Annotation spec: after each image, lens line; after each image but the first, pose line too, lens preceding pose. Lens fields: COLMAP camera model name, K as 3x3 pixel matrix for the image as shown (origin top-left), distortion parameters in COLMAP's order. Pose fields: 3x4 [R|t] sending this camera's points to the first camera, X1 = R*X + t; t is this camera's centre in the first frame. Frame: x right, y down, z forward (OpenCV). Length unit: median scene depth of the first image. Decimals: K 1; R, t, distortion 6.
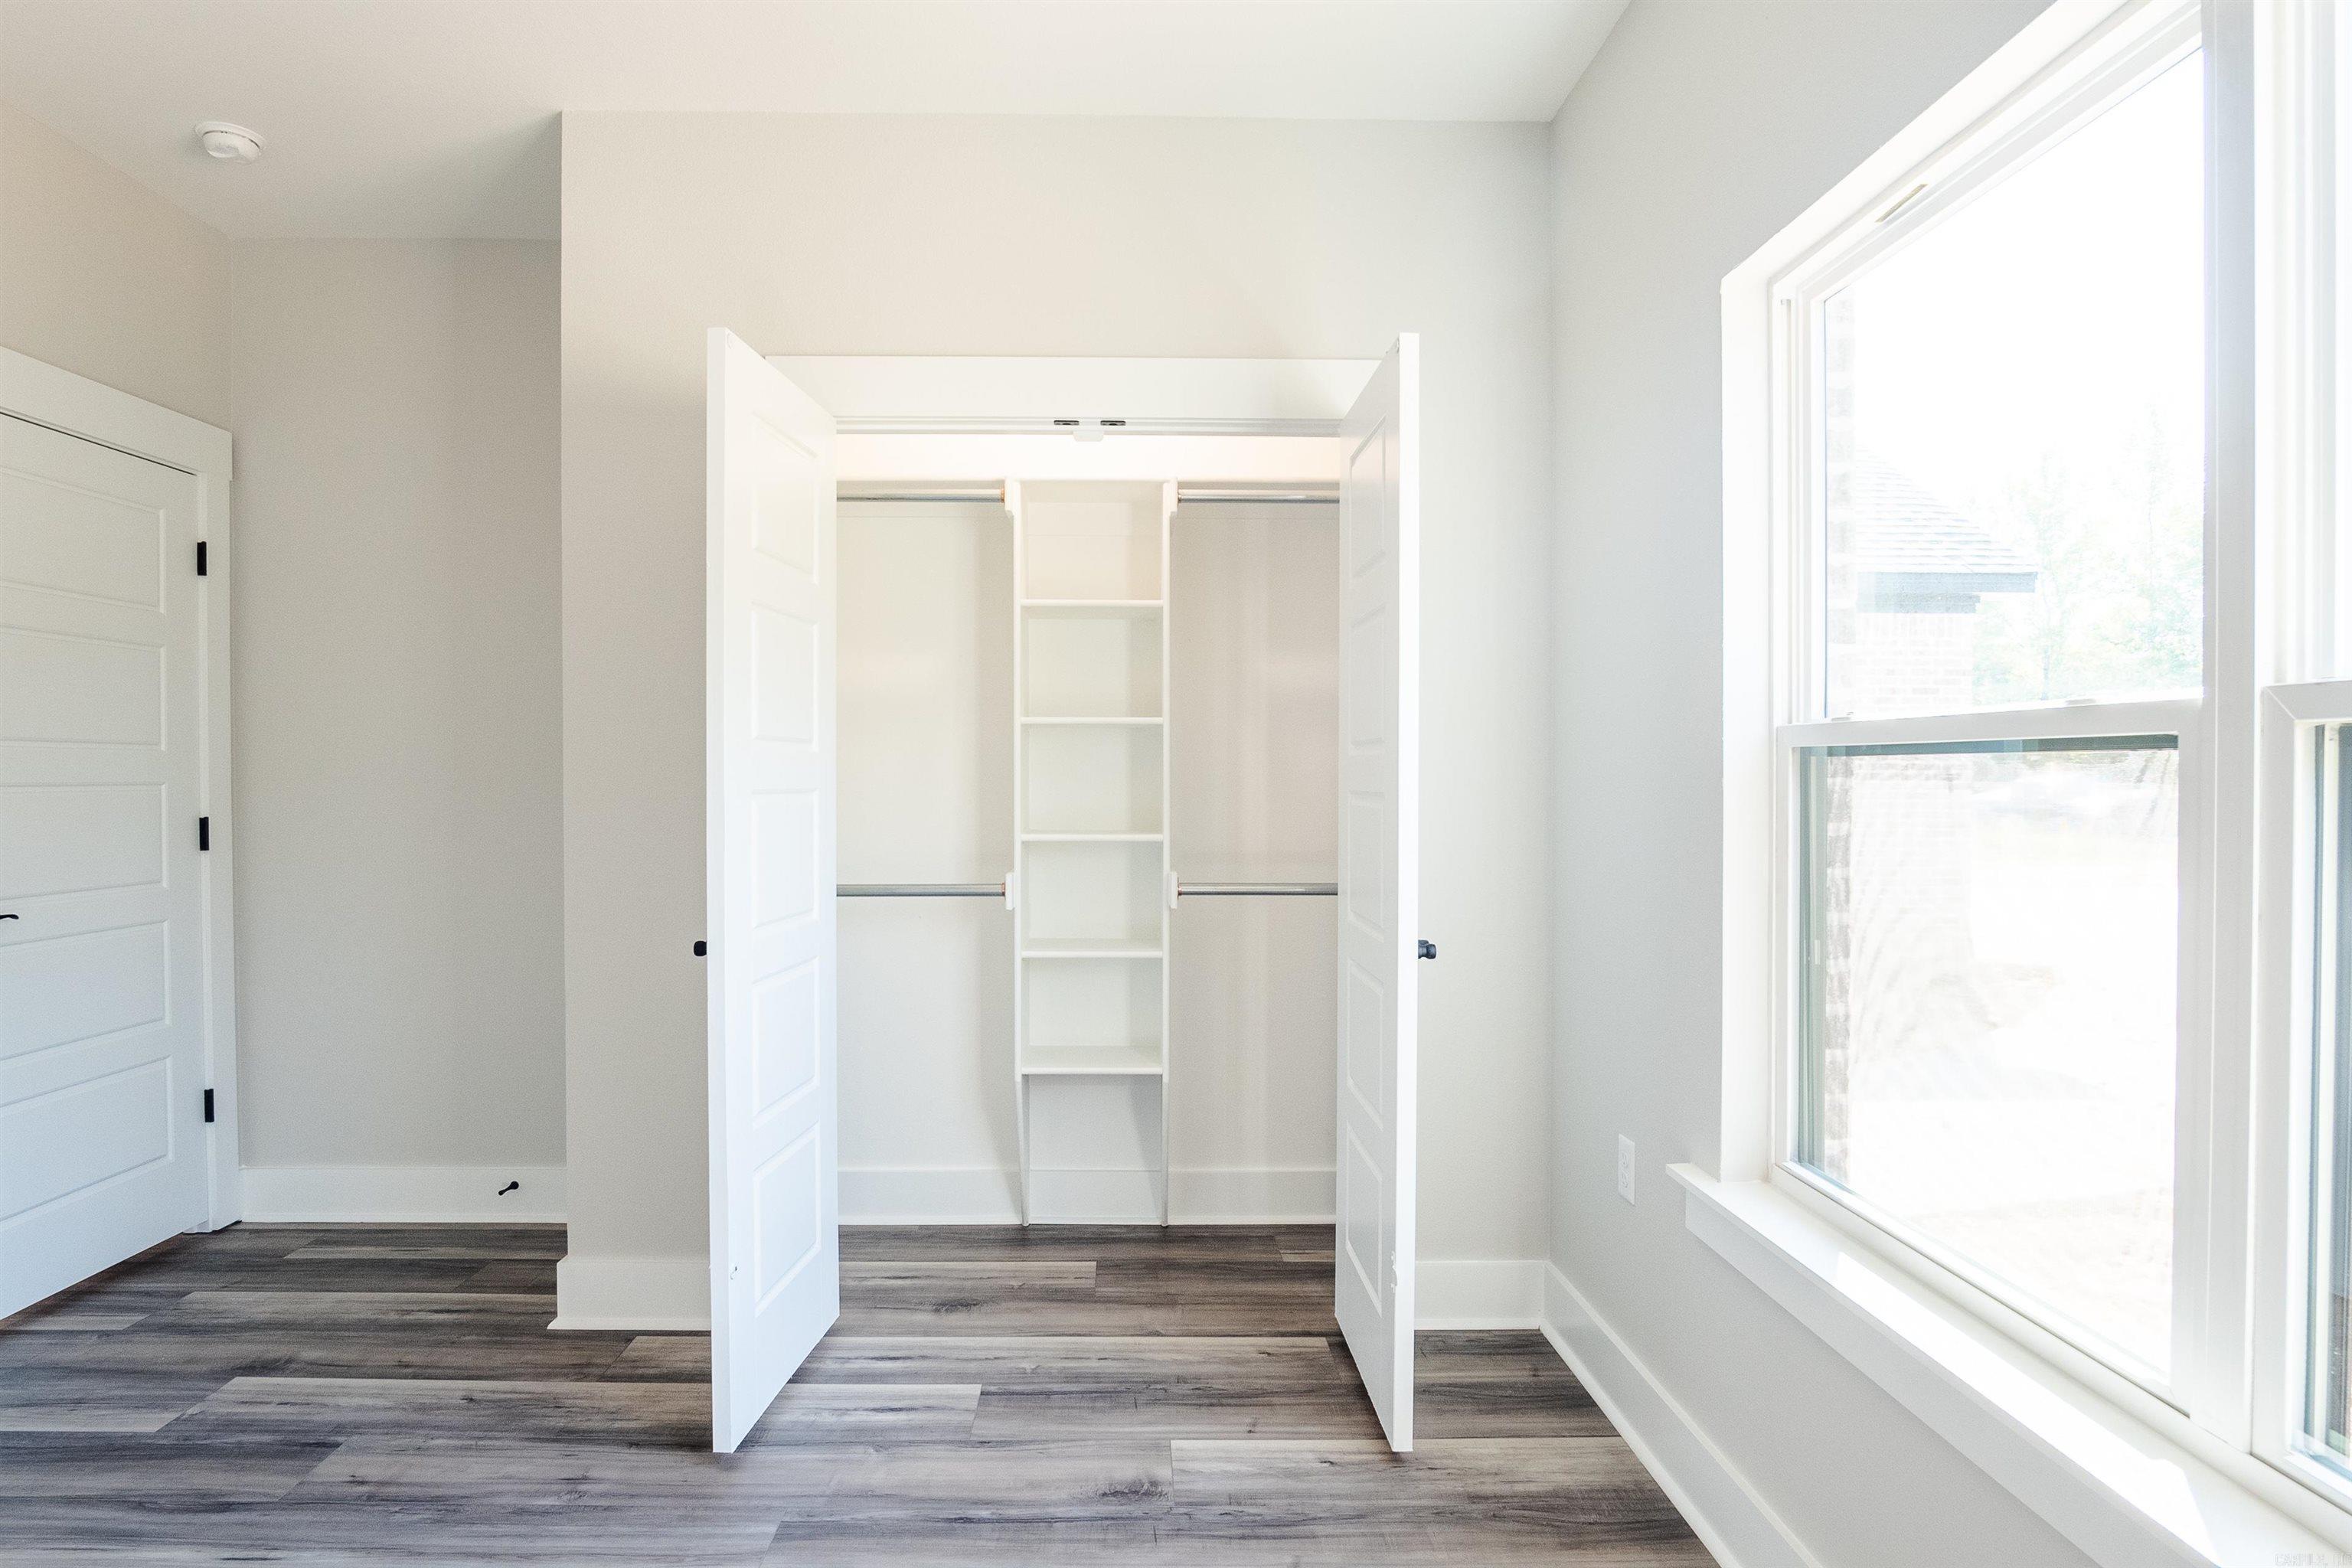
lens RADIAL K [[1344.0, 0, 1175.4], [0, 1344.0, 800.5], [0, 0, 1]] dist [-0.030649, 0.009088]
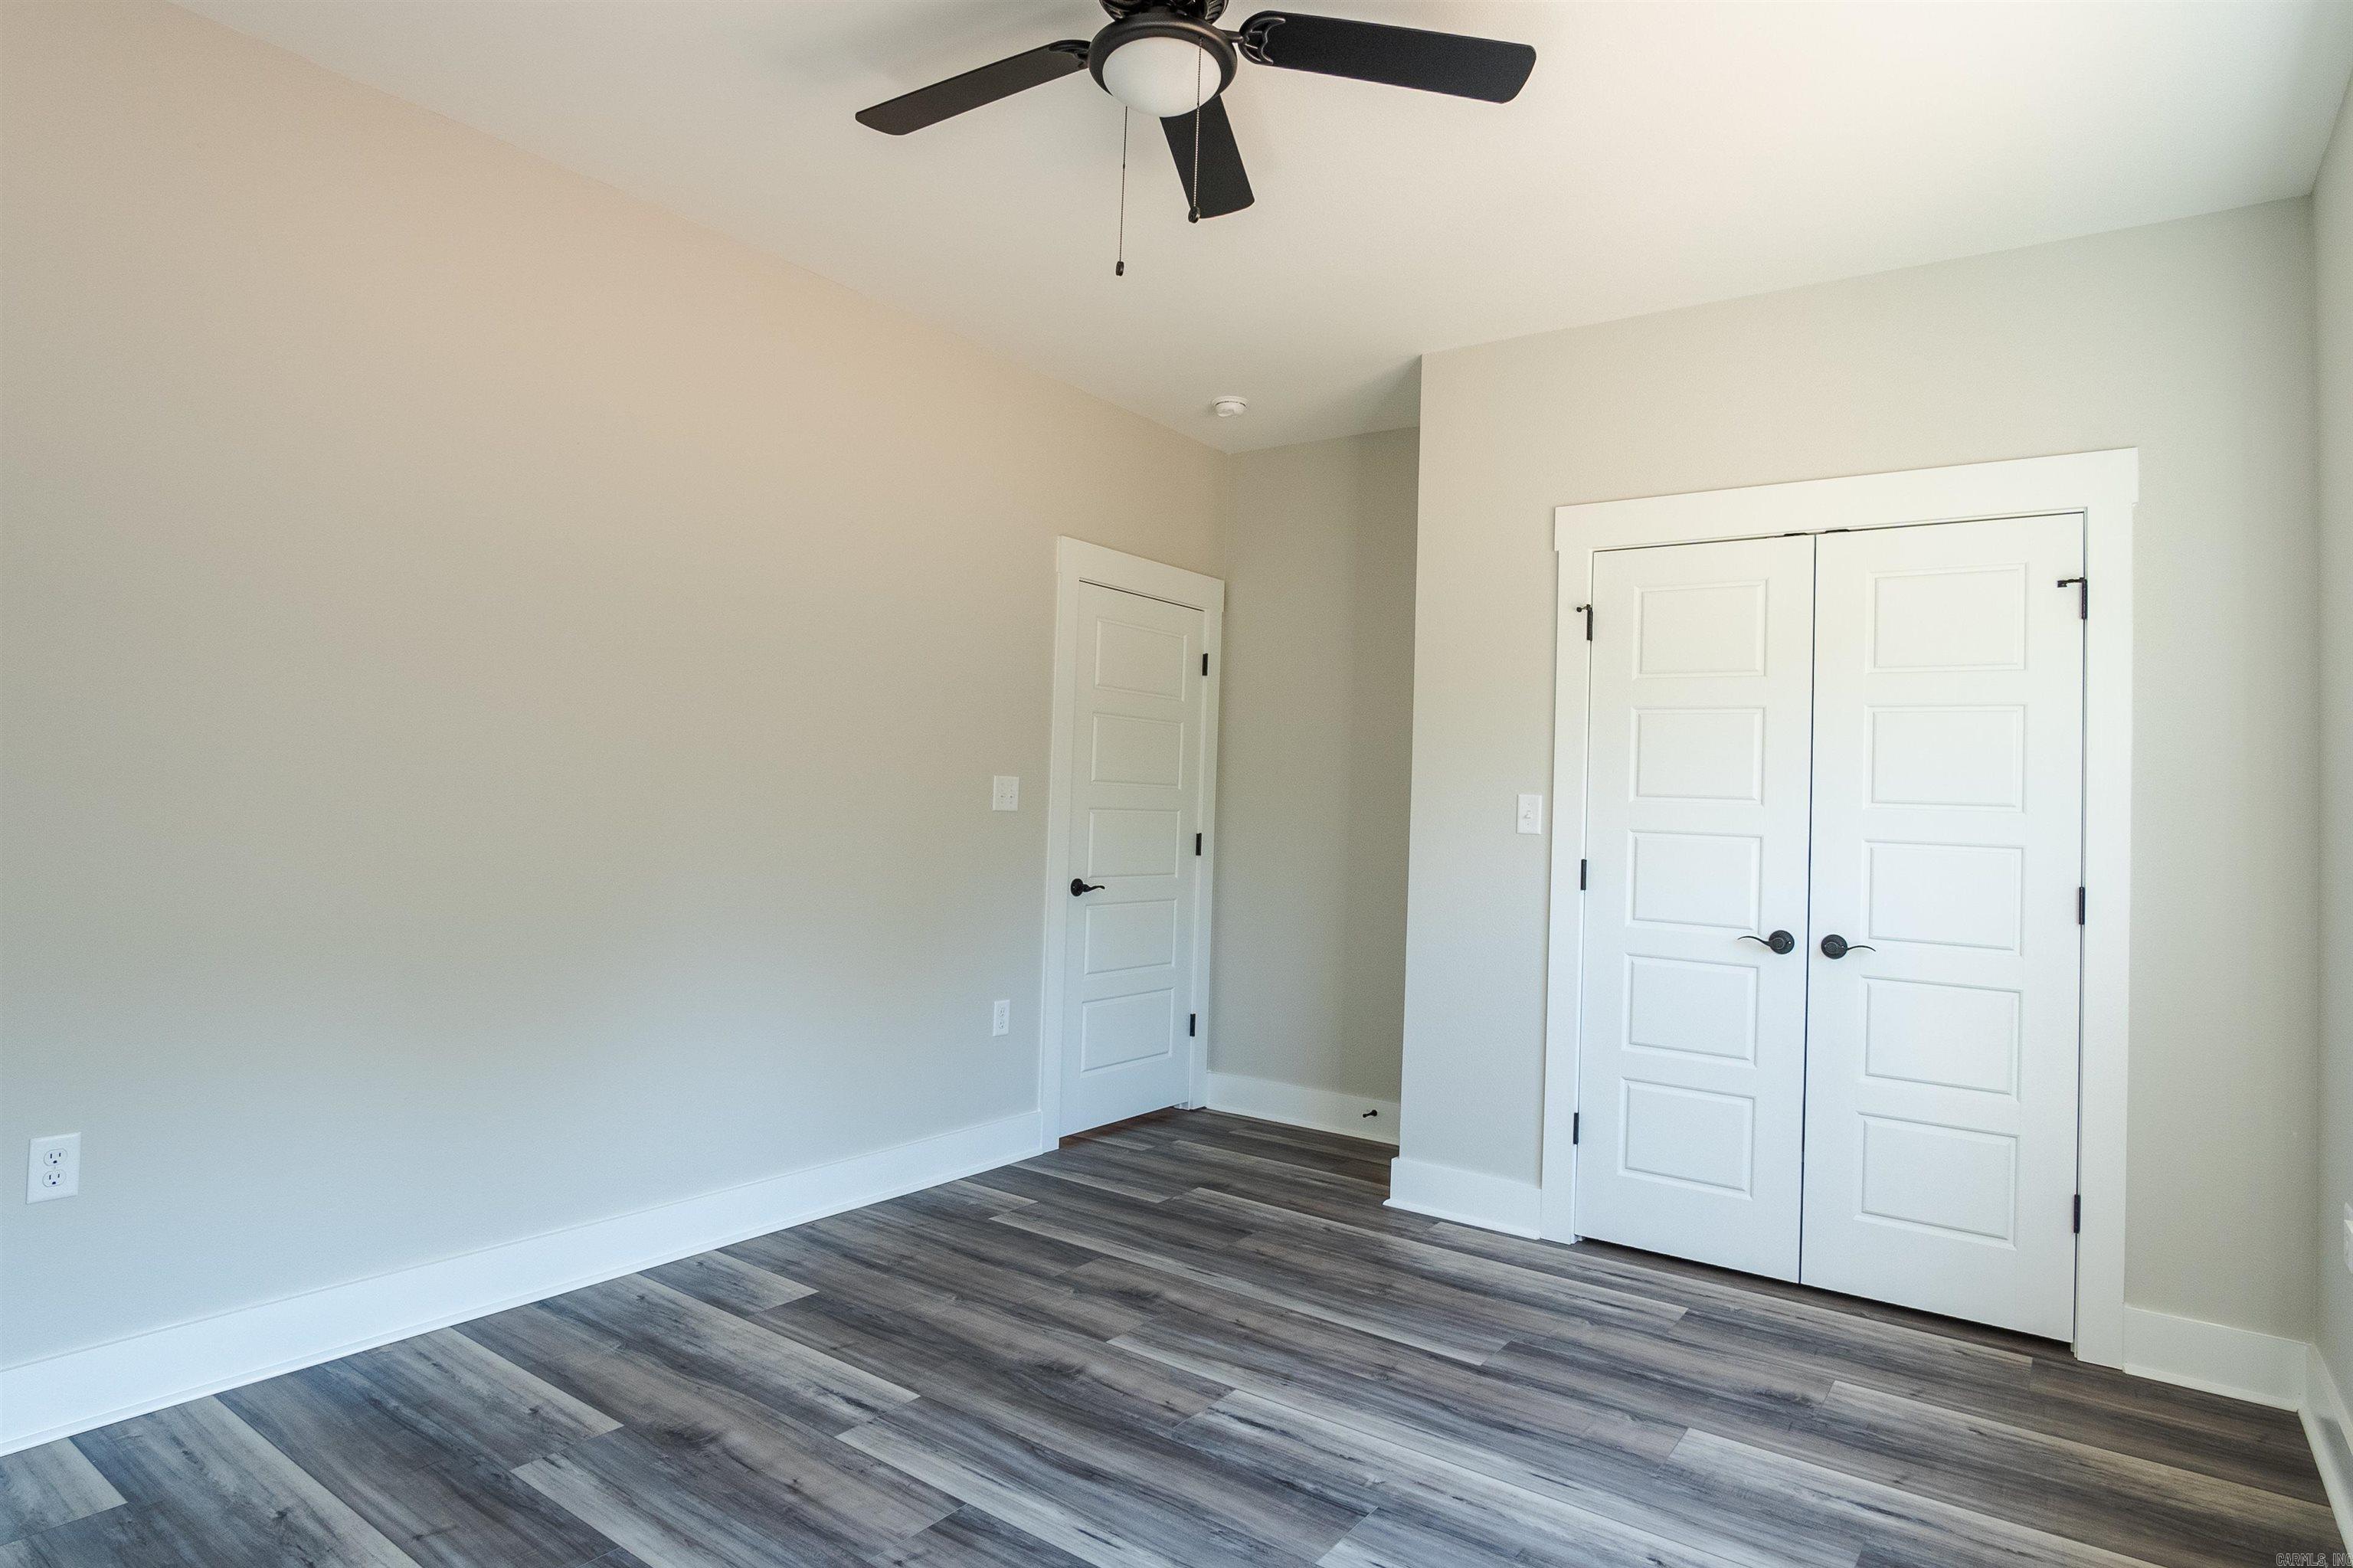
lens RADIAL K [[1344.6, 0, 1187.3], [0, 1344.6, 783.1], [0, 0, 1]] dist [-0.030649, 0.009088]
pose [[0.803114, 0.017098, -0.595579, 0.212910], [-0.044558, 0.998513, -0.031419, 0.007300], [0.594156, 0.051771, 0.802682, -0.304319]]
